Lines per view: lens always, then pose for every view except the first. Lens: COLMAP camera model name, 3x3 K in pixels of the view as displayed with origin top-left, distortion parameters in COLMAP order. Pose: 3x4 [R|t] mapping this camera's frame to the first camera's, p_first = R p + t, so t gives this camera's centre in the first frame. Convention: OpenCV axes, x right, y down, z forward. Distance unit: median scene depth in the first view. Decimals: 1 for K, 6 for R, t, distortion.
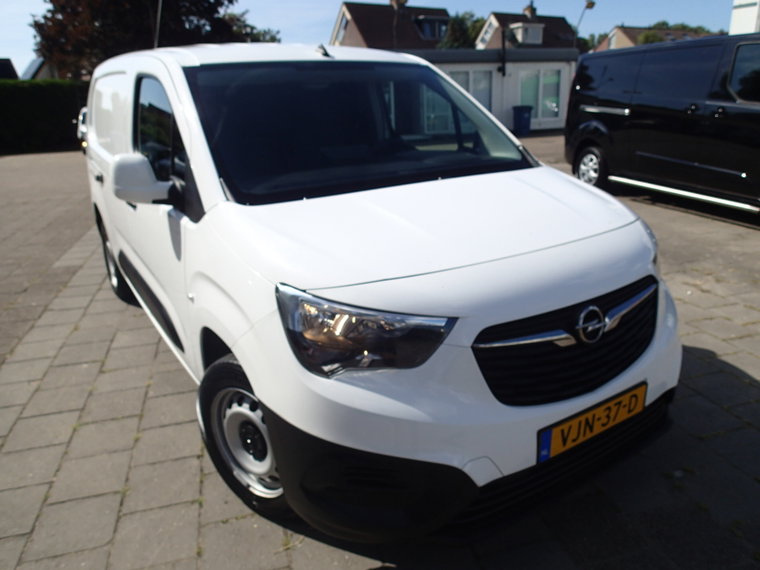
lens RADIAL K [[563.6, 0, 384.5], [0, 563.6, 283.5], [0, 0, 1]] dist [0.003697, -0.006454]
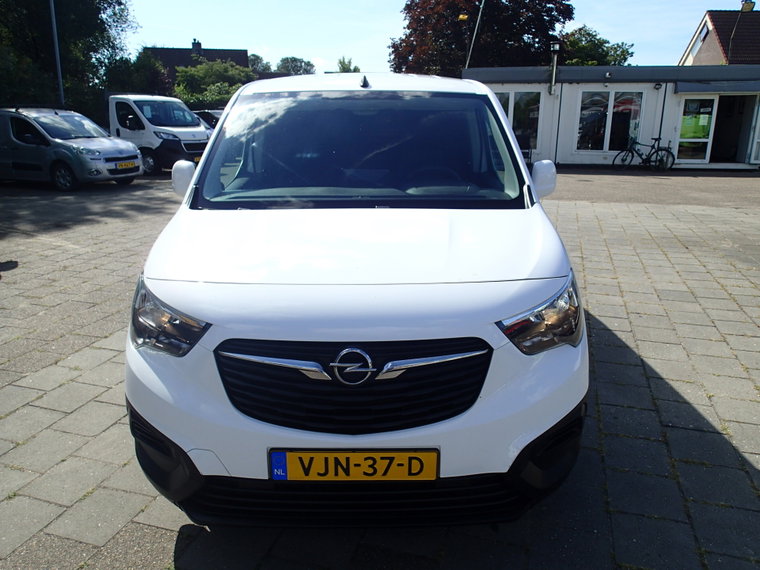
lens RADIAL K [[563.6, 0, 384.5], [0, 563.6, 283.5], [0, 0, 1]] dist [0.003697, -0.006454]
pose [[0.841171, 0.186932, -0.507433, 0.856833], [-0.197896, 0.979672, 0.032847, -0.109045], [0.503258, 0.072789, 0.861065, 0.161375]]
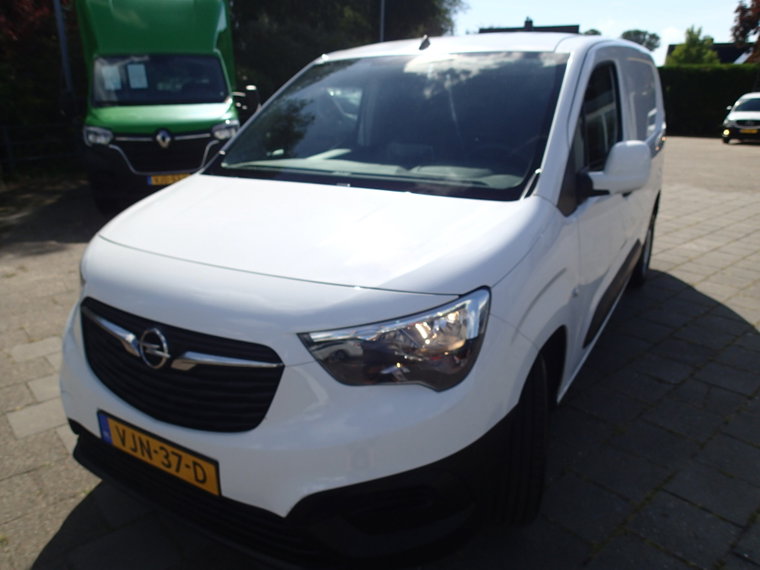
lens RADIAL K [[561.6, 0, 383.4], [0, 561.6, 285.8], [0, 0, 1]] dist [0.001046, -0.003158]
pose [[0.434365, 0.316244, -0.843396, 1.230333], [-0.290368, 0.935515, 0.201240, -0.305481], [0.852651, 0.157483, 0.498182, 0.819021]]
